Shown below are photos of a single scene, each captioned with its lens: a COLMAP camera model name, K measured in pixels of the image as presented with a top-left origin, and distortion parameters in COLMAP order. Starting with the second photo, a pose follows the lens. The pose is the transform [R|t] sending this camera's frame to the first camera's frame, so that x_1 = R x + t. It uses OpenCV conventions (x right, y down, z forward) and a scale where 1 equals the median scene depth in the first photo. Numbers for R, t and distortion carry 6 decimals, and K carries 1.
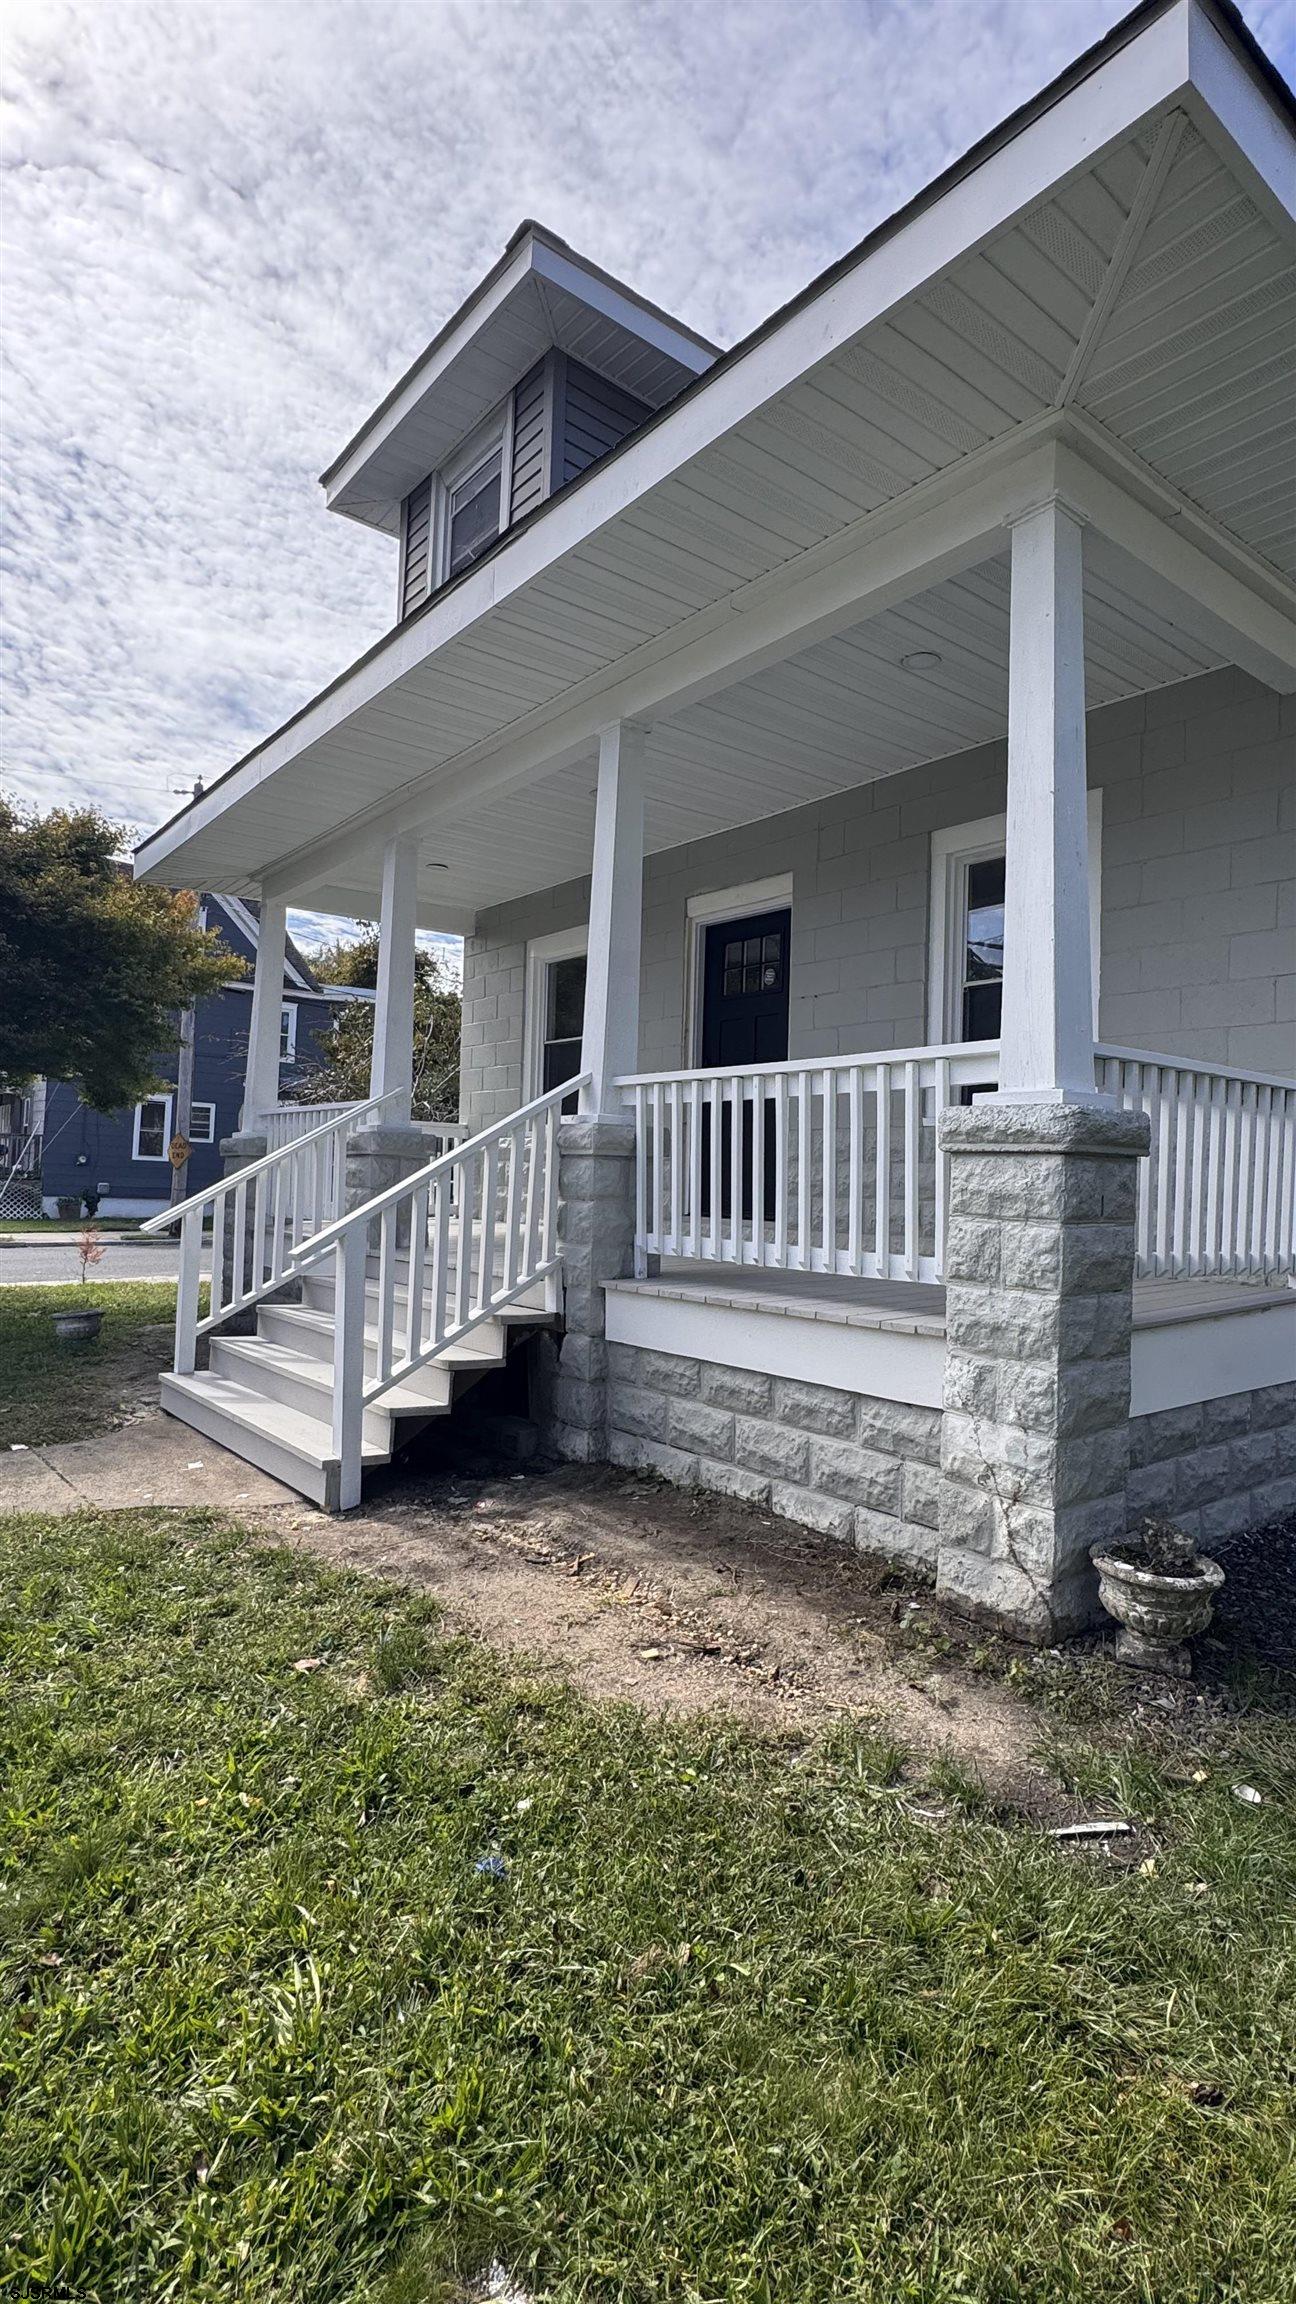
lens RADIAL K [[1109.1, 0, 648.0], [0, 1109.1, 1152.0], [0, 0, 1]] dist [0.003059, 0.000019]
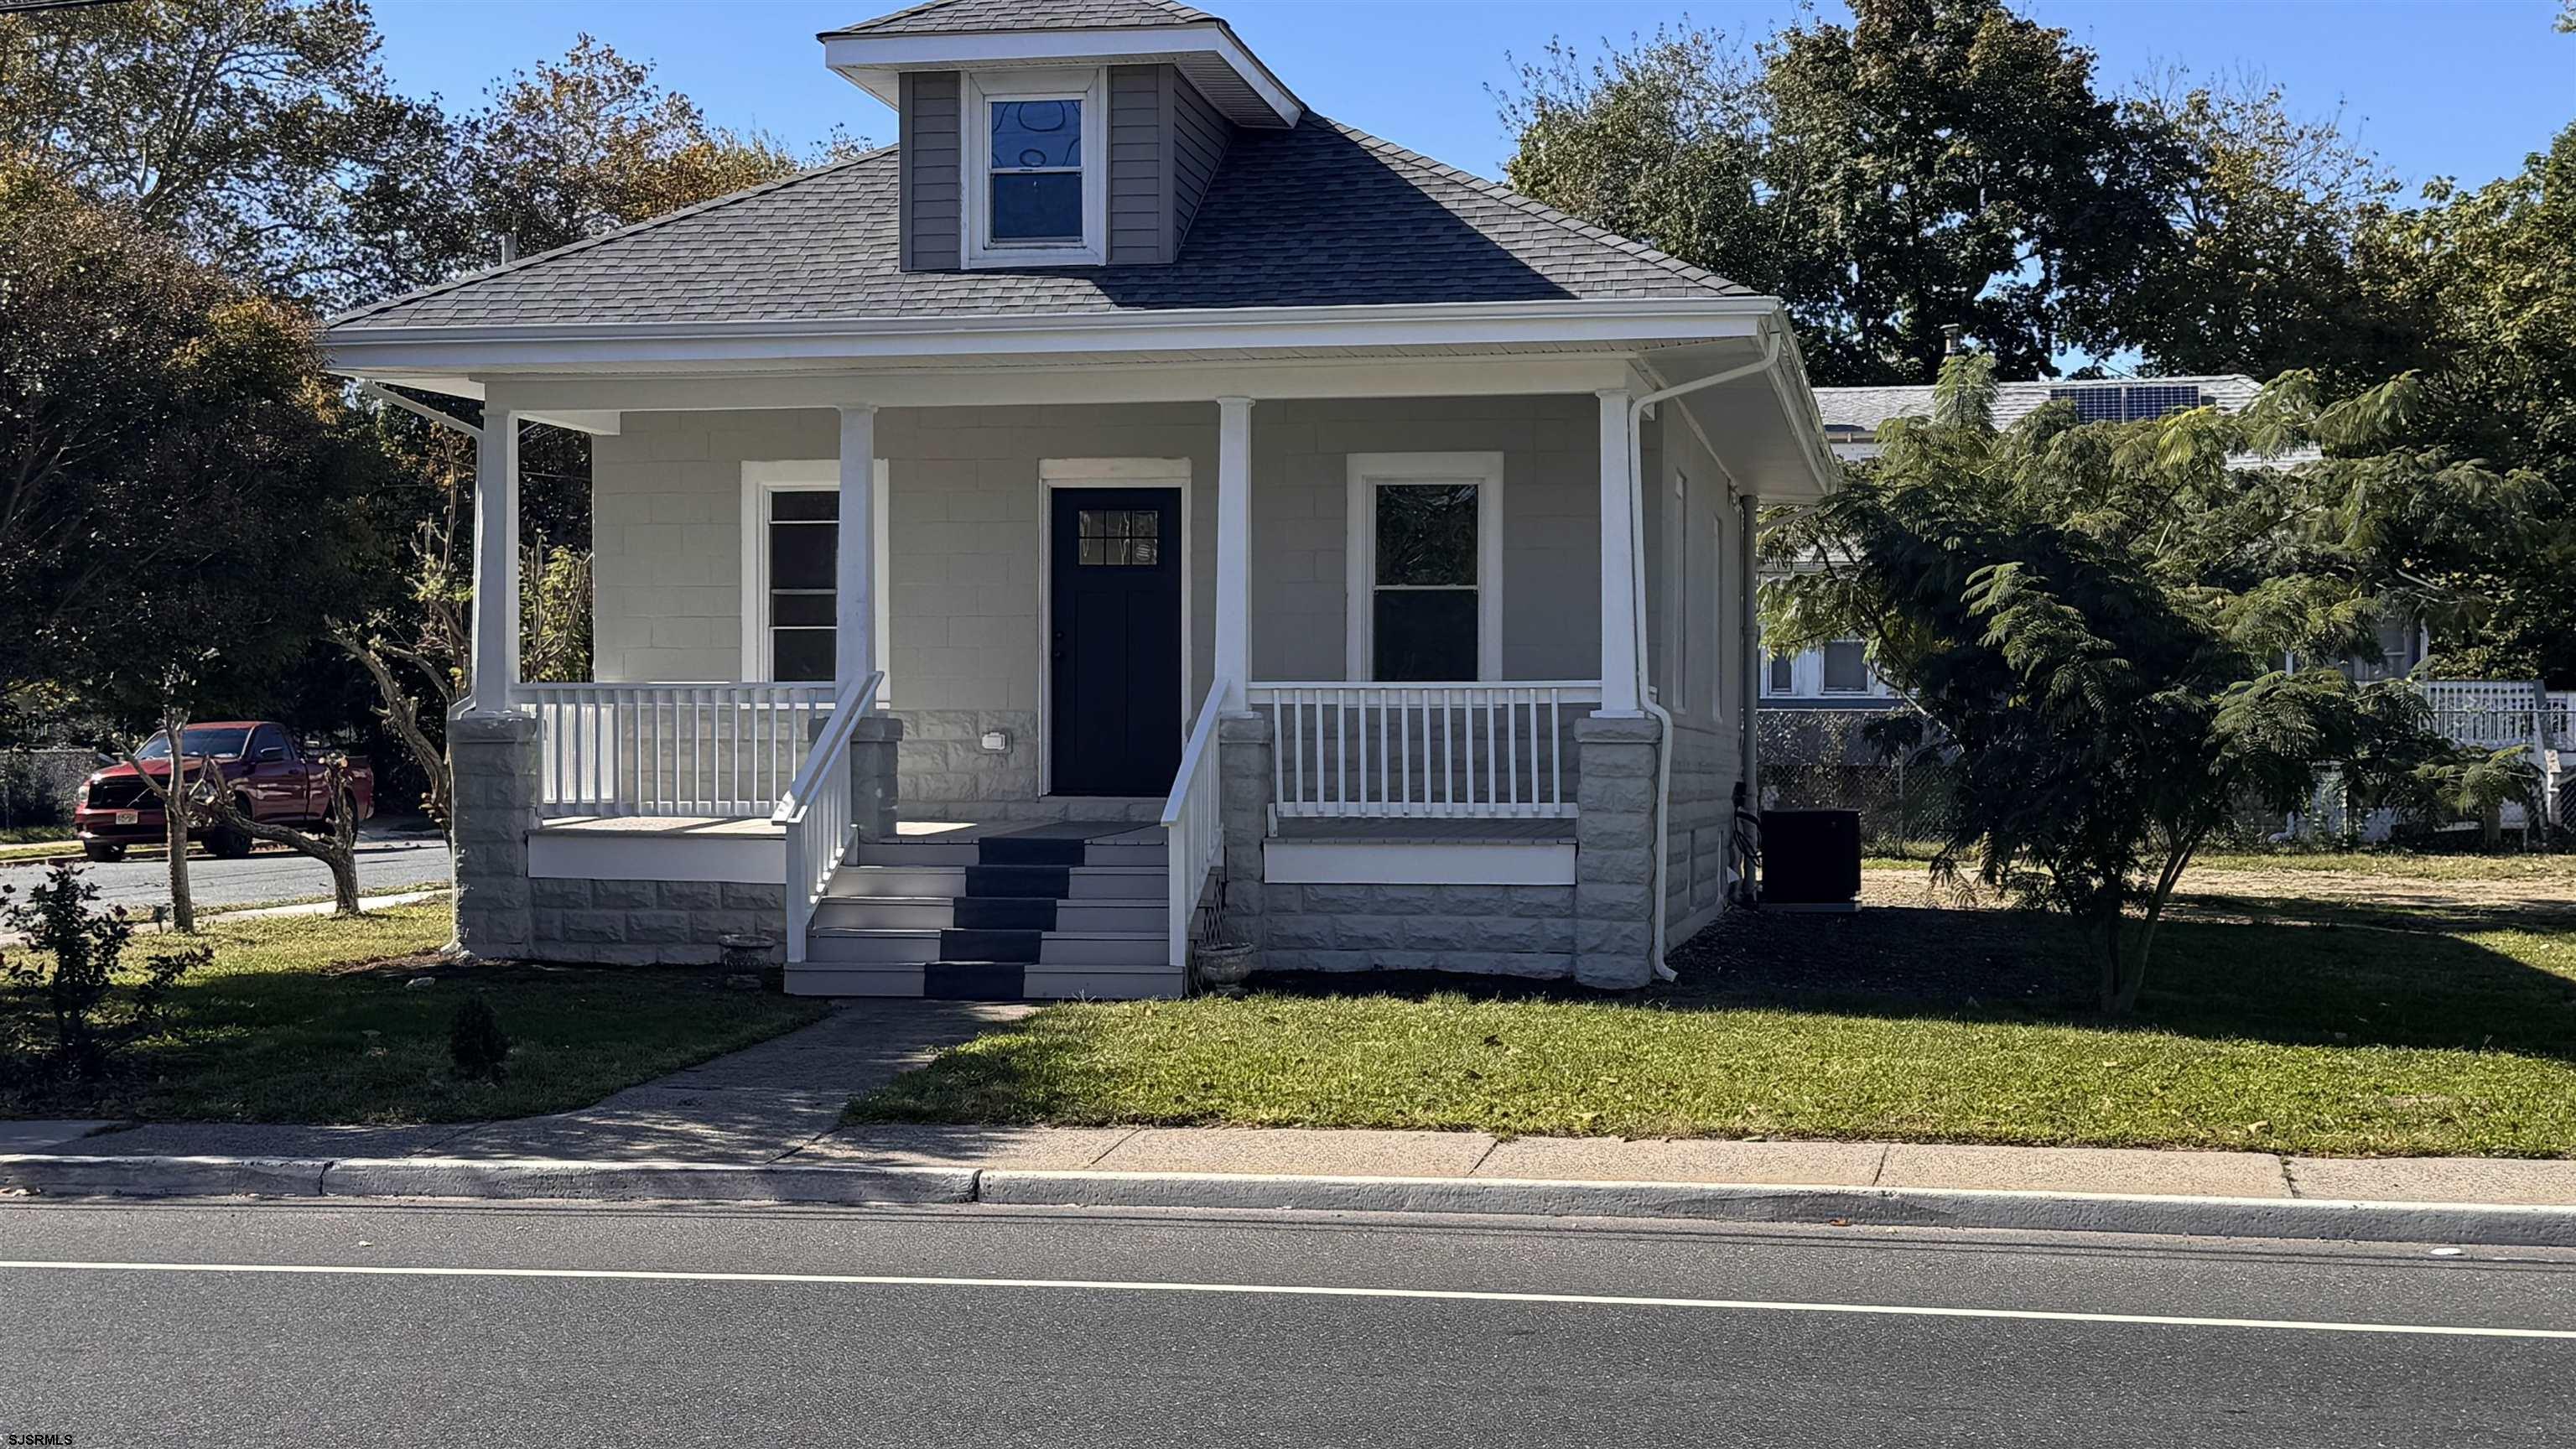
lens RADIAL K [[3576.7, 0, 1285.6], [0, 3576.7, 869.5], [0, 0, 1]] dist [0.134757, 0.006654]
pose [[0.757358, -0.049258, 0.651139, -3.602283], [0.004955, 0.997556, 0.069700, -0.187490], [-0.652981, -0.049561, 0.755751, -2.879957]]
